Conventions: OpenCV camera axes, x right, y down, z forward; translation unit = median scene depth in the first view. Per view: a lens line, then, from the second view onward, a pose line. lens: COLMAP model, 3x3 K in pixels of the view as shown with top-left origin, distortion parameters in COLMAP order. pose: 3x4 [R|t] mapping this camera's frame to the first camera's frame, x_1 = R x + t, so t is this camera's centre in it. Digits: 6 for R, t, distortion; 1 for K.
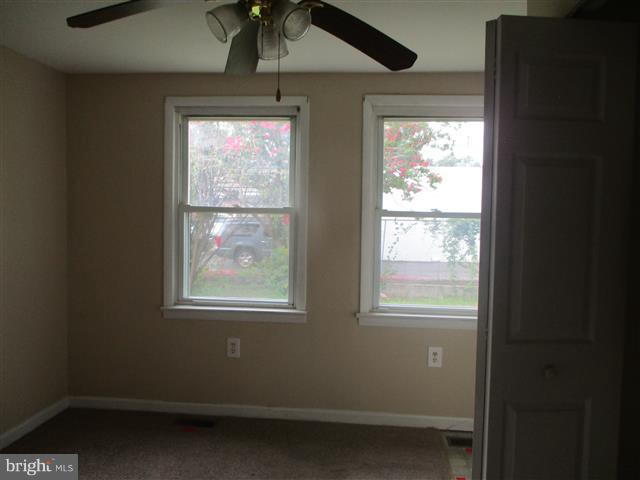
lens RADIAL K [[543.6, 0, 320.3], [0, 543.6, 239.2], [0, 0, 1]] dist [-0.017047, -0.010160]
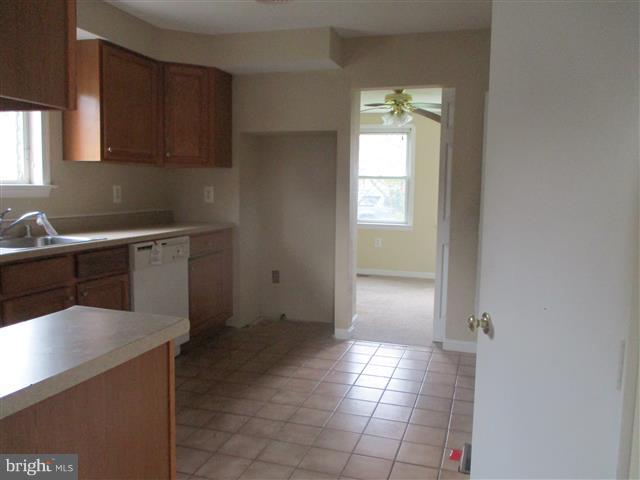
lens RADIAL K [[543.6, 0, 321.7], [0, 543.6, 237.8], [0, 0, 1]] dist [-0.017047, -0.010160]
pose [[0.977306, 0.018773, -0.210997, 0.072144], [-0.009786, 0.999003, 0.043556, 0.089229], [0.211604, -0.040503, 0.976516, -1.107288]]
